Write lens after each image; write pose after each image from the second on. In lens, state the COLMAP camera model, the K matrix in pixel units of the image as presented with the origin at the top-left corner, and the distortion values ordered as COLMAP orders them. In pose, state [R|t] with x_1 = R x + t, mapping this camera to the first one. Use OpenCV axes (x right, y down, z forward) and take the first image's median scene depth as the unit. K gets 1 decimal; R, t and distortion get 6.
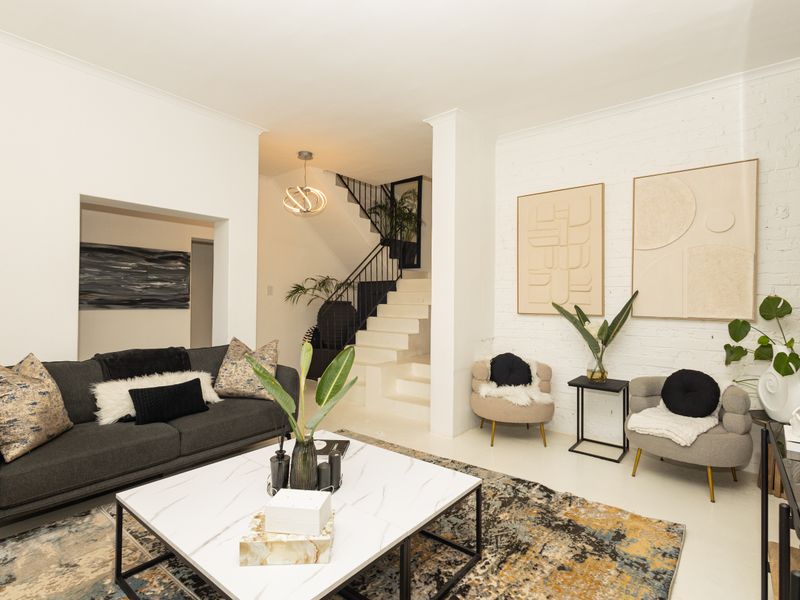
lens RADIAL K [[411.6, 0, 398.1], [0, 411.6, 297.8], [0, 0, 1]] dist [0.021183, -0.000090]
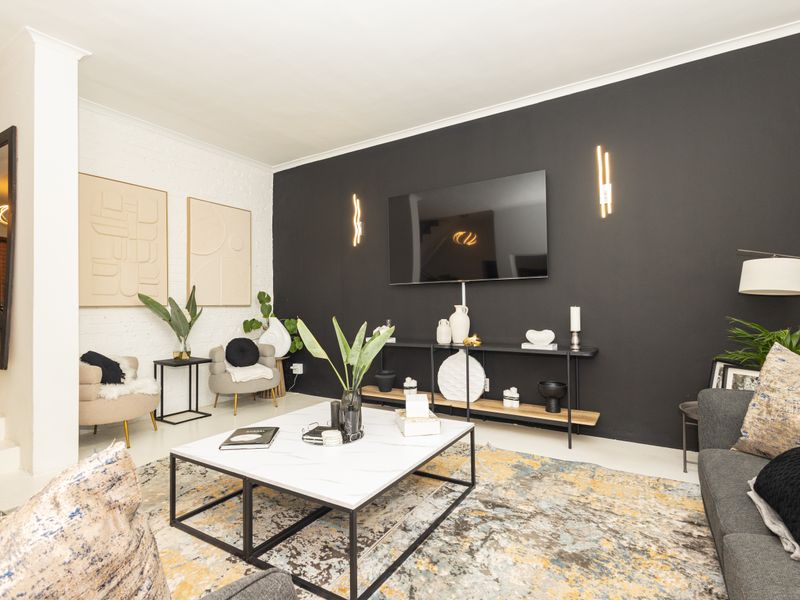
lens RADIAL K [[411.6, 0, 398.1], [0, 411.6, 297.8], [0, 0, 1]] dist [0.021183, -0.000090]
pose [[-0.126728, 0.011327, 0.991873, -0.745089], [0.013829, 0.999858, -0.009651, 0.041113], [-0.991841, 0.012493, -0.126866, 0.509532]]
